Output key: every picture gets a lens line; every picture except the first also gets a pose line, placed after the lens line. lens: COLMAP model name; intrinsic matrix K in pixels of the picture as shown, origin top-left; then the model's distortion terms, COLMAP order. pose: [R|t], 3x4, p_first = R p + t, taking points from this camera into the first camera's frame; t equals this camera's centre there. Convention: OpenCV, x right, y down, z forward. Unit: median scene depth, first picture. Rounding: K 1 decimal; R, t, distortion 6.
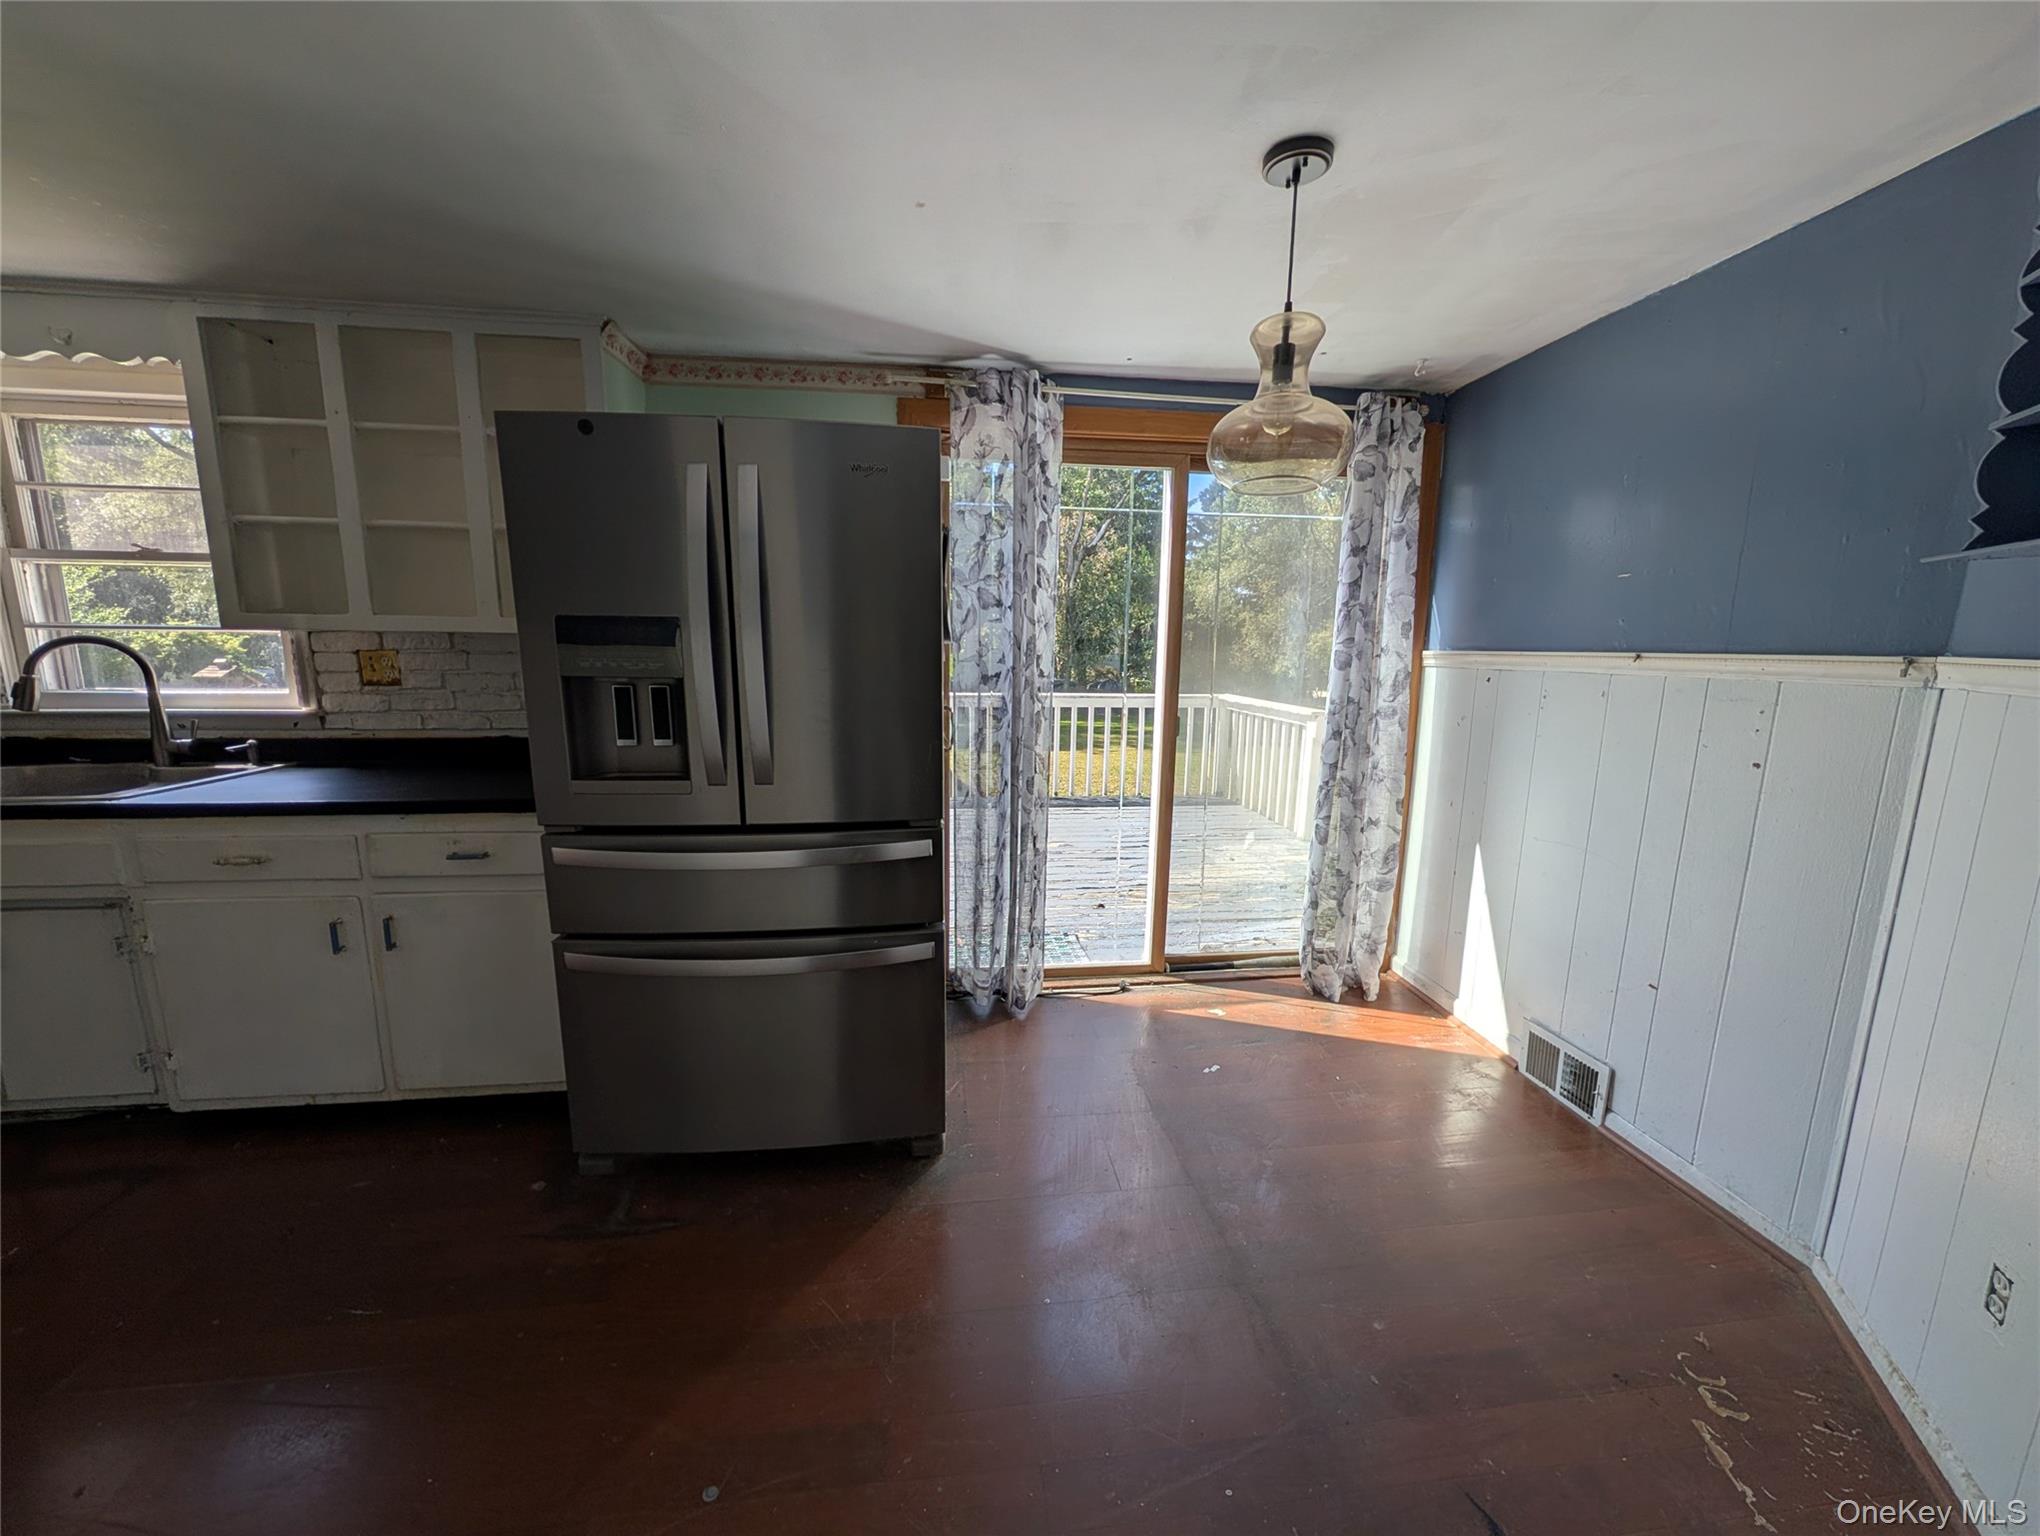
lens RADIAL K [[727.0, 0, 1019.3], [0, 727.0, 763.1], [0, 0, 1]] dist [0.000608, 0.000018]
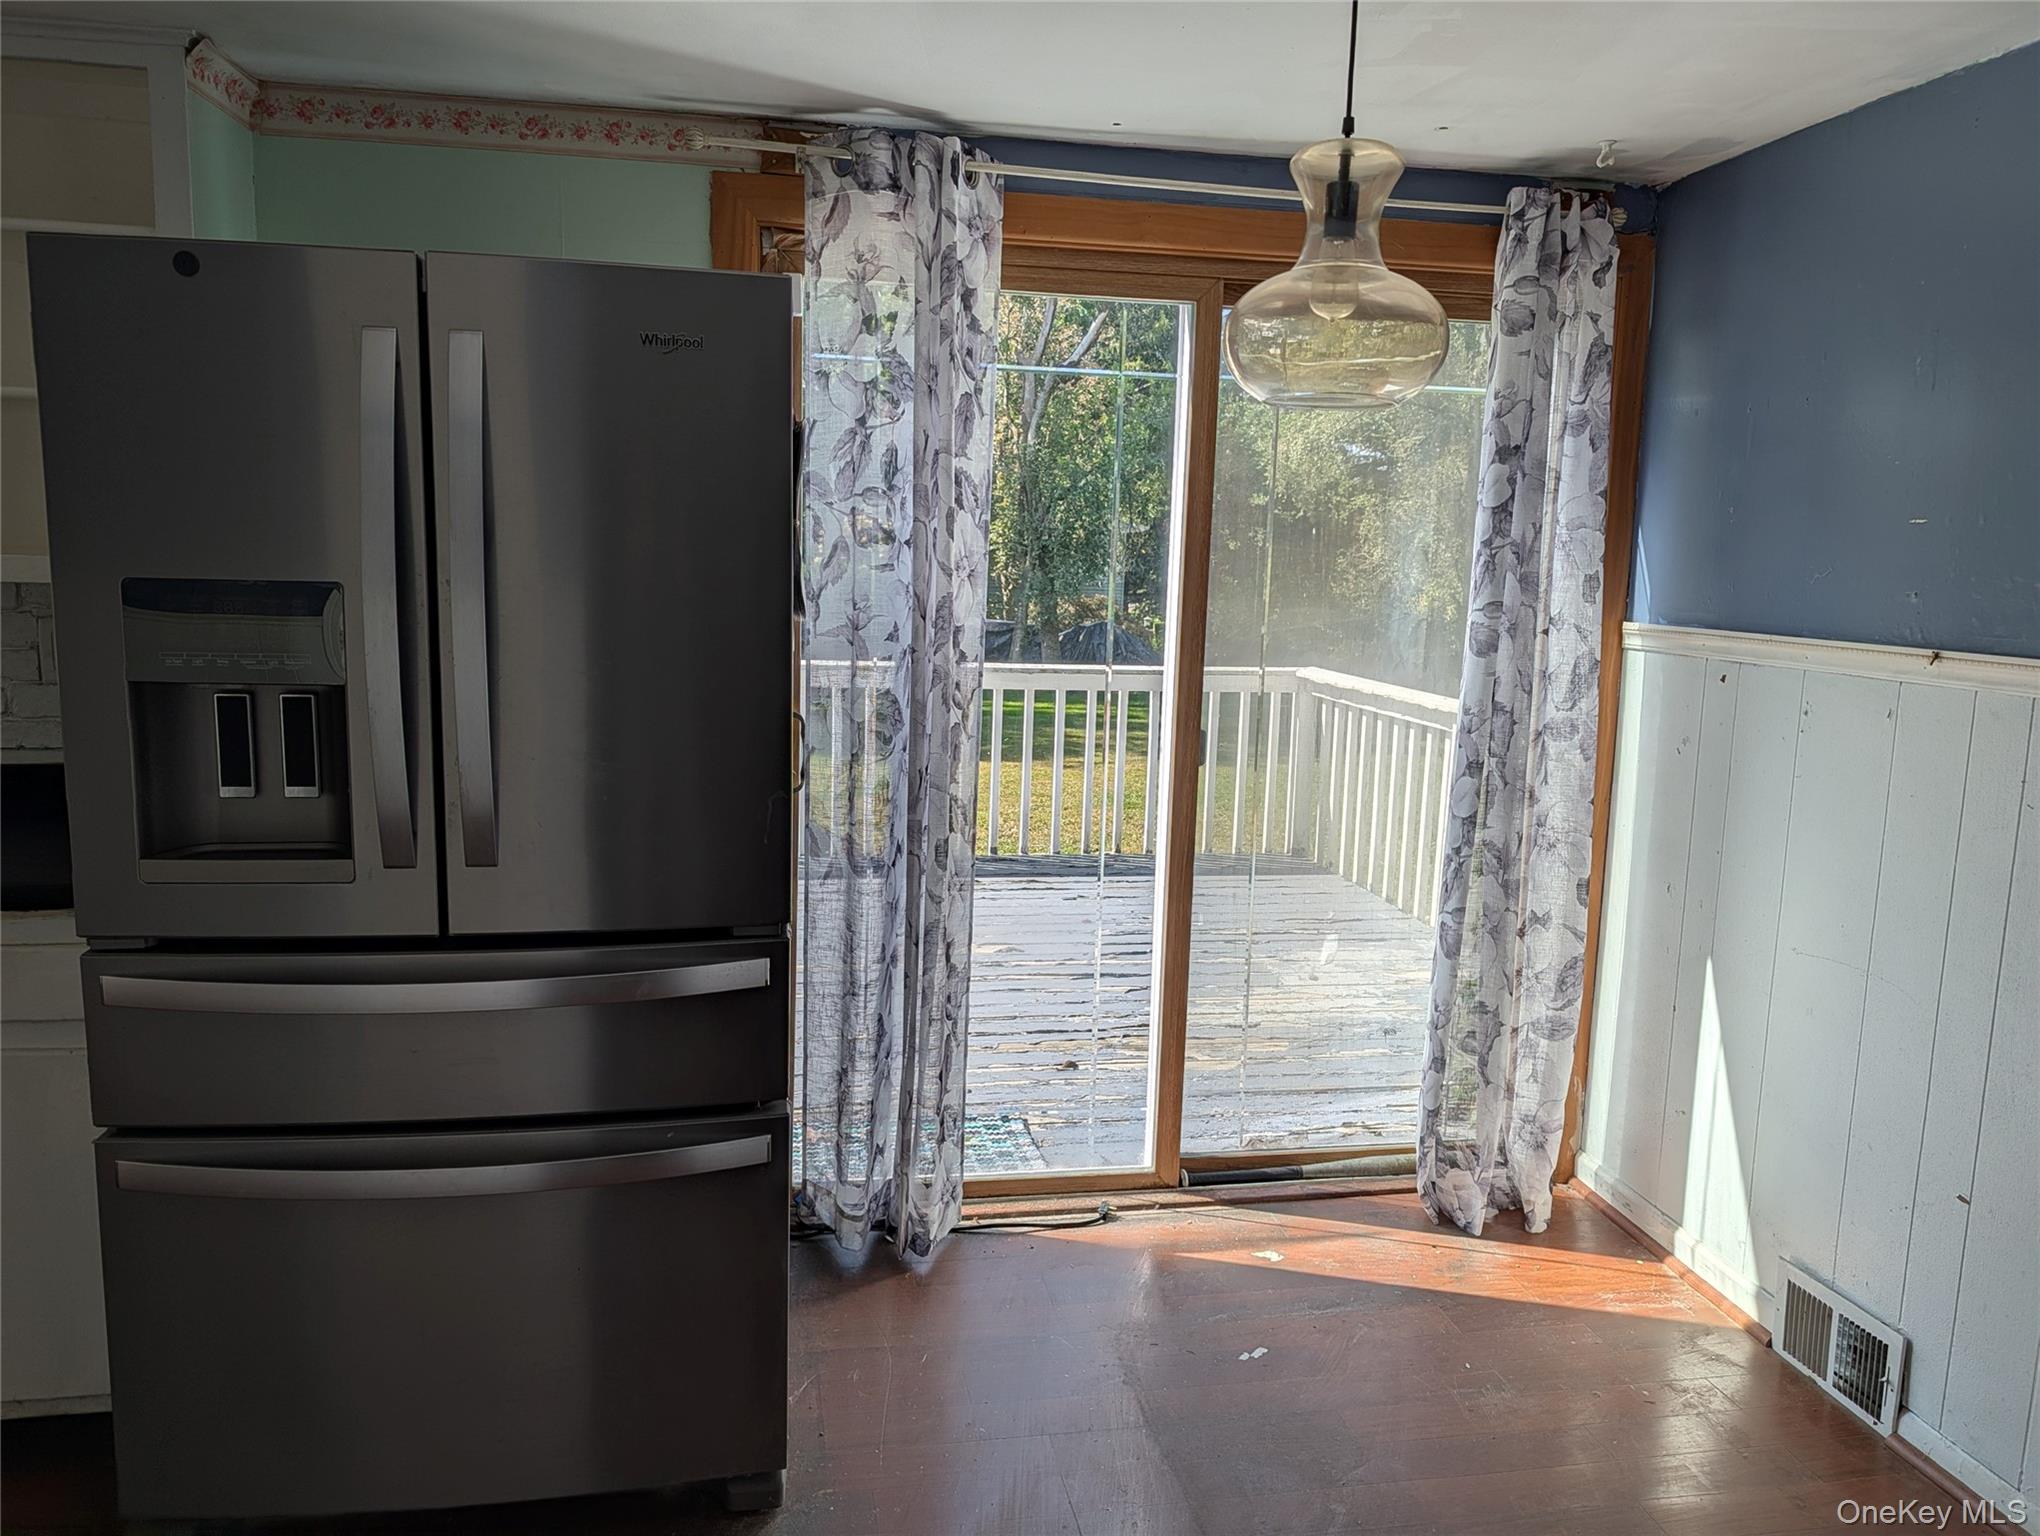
lens RADIAL K [[1431.2, 0, 1014.9], [0, 1431.2, 749.5], [0, 0, 1]] dist [0.029659, -0.034295]
pose [[0.998103, 0.007818, 0.061068, 0.003803], [-0.006554, 0.999761, -0.020867, -0.029660], [-0.061216, 0.020427, 0.997915, -0.124350]]
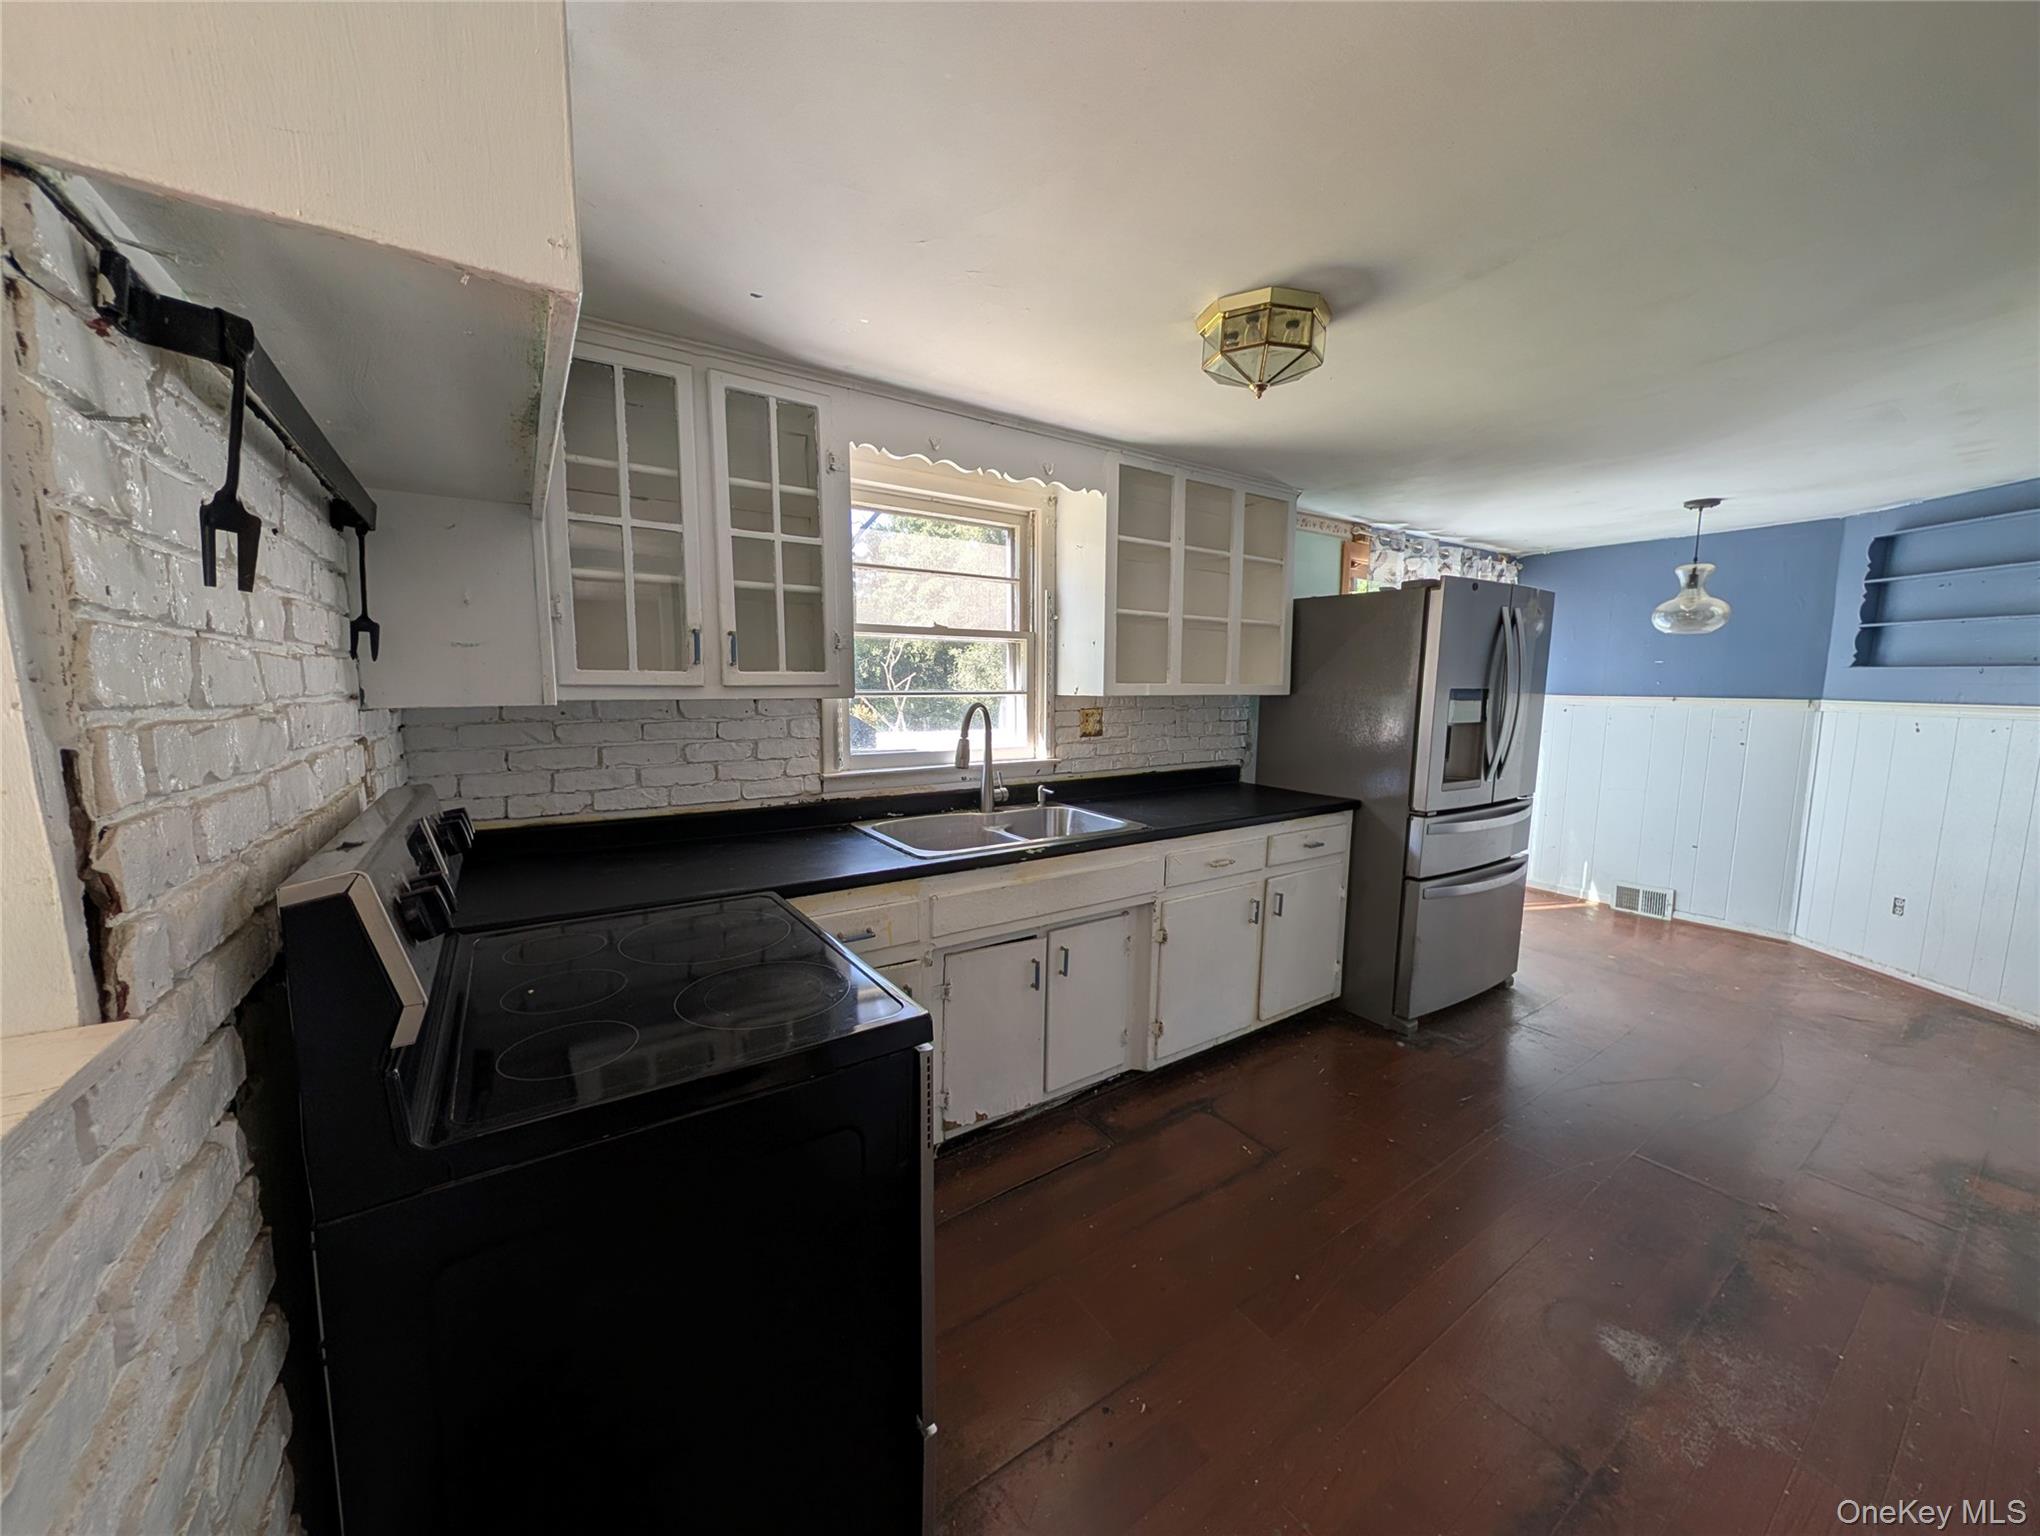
lens RADIAL K [[726.8, 0, 998.8], [0, 726.8, 761.6], [0, 0, 1]] dist [-0.001678, -0.000108]
pose [[0.894484, -0.055534, 0.443638, -1.556928], [0.076508, 0.996632, -0.029503, -0.037799], [-0.440506, 0.060332, 0.895720, -0.049338]]
